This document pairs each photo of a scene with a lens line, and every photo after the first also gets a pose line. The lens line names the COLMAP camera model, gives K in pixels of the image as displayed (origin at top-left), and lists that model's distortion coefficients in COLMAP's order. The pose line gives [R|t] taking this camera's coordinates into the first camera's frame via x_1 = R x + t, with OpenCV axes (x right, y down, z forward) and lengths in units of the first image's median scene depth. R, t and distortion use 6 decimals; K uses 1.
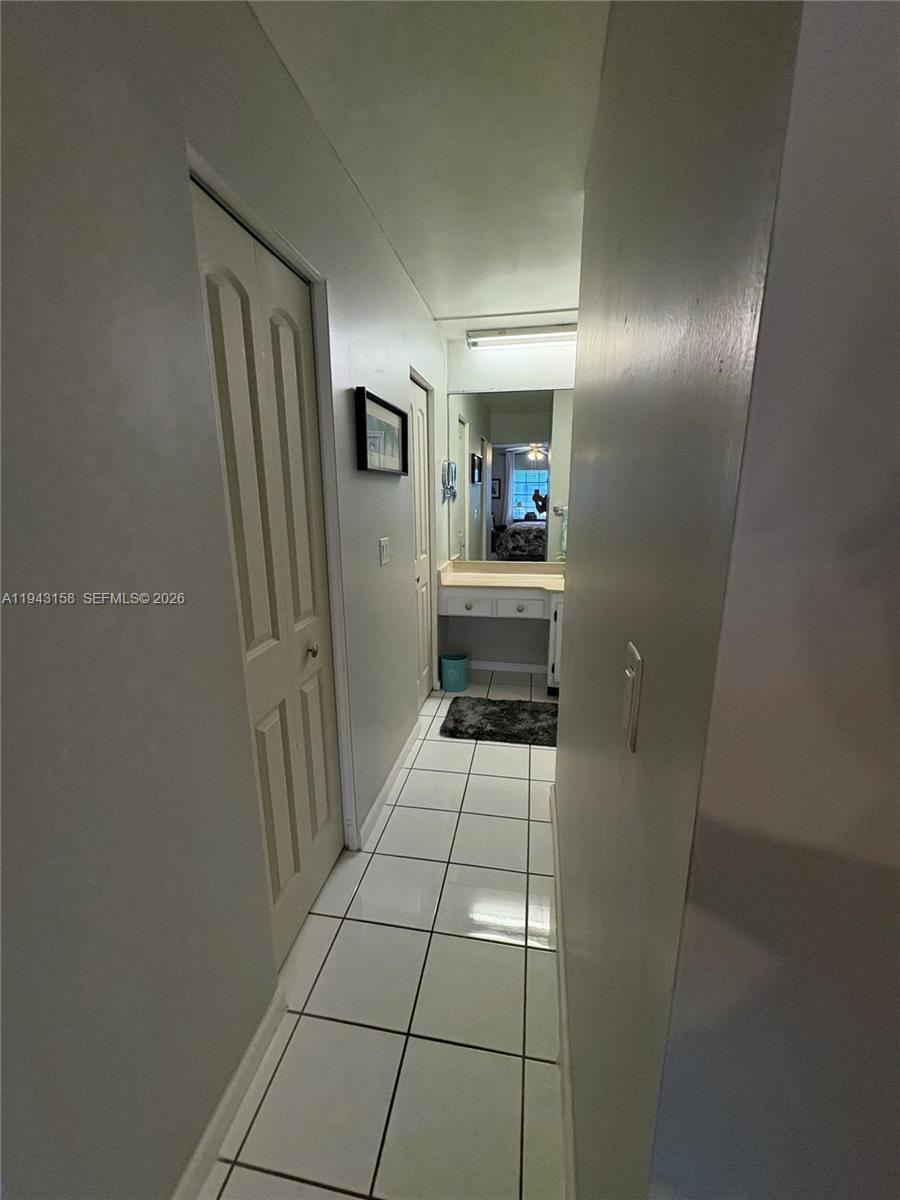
lens RADIAL K [[477.4, 0, 448.9], [0, 477.4, 601.3], [0, 0, 1]] dist [-0.000324, 0.000026]
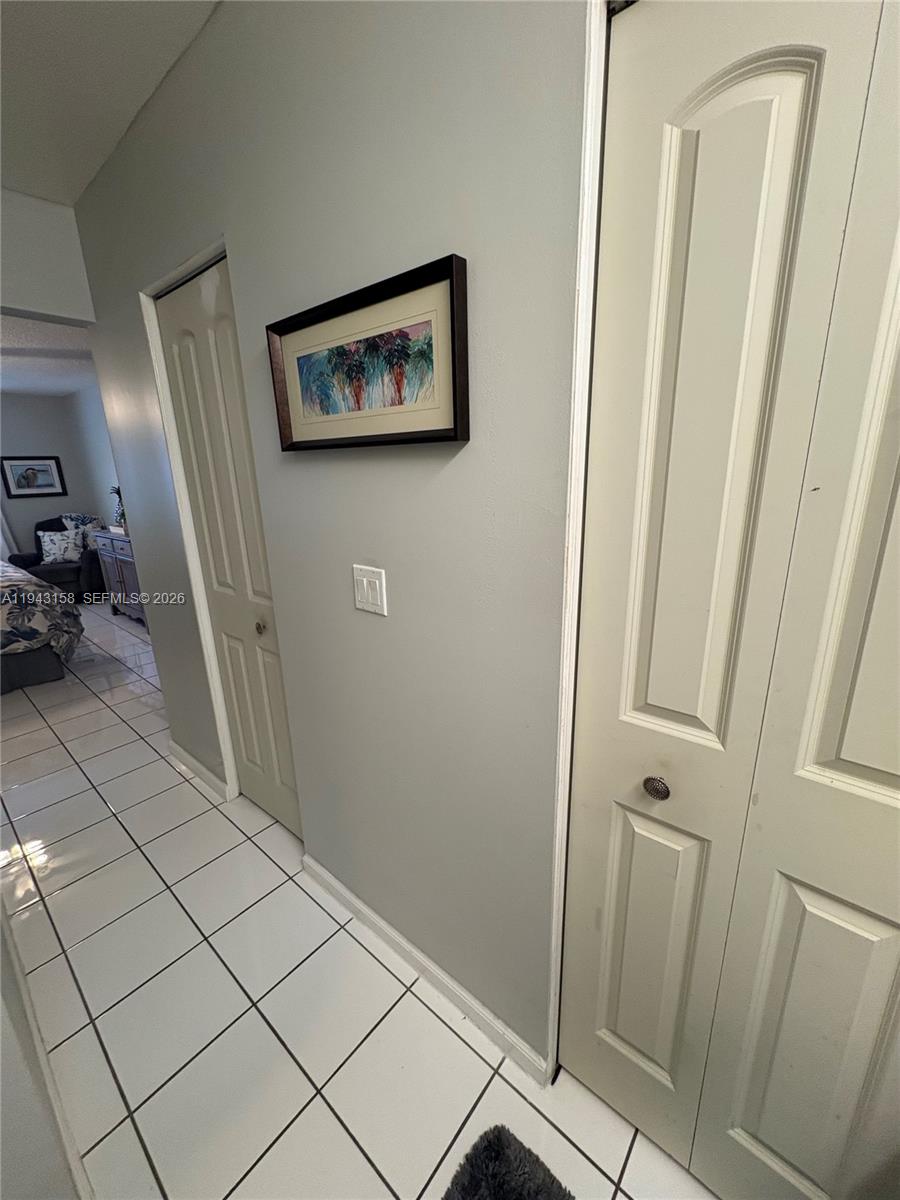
lens RADIAL K [[477.4, 0, 448.9], [0, 477.4, 601.3], [0, 0, 1]] dist [-0.000324, 0.000026]
pose [[-0.505643, 0.250172, -0.825675, 0.263360], [-0.162521, 0.912281, 0.375940, -0.298683], [0.847297, 0.324281, -0.420630, 1.236540]]
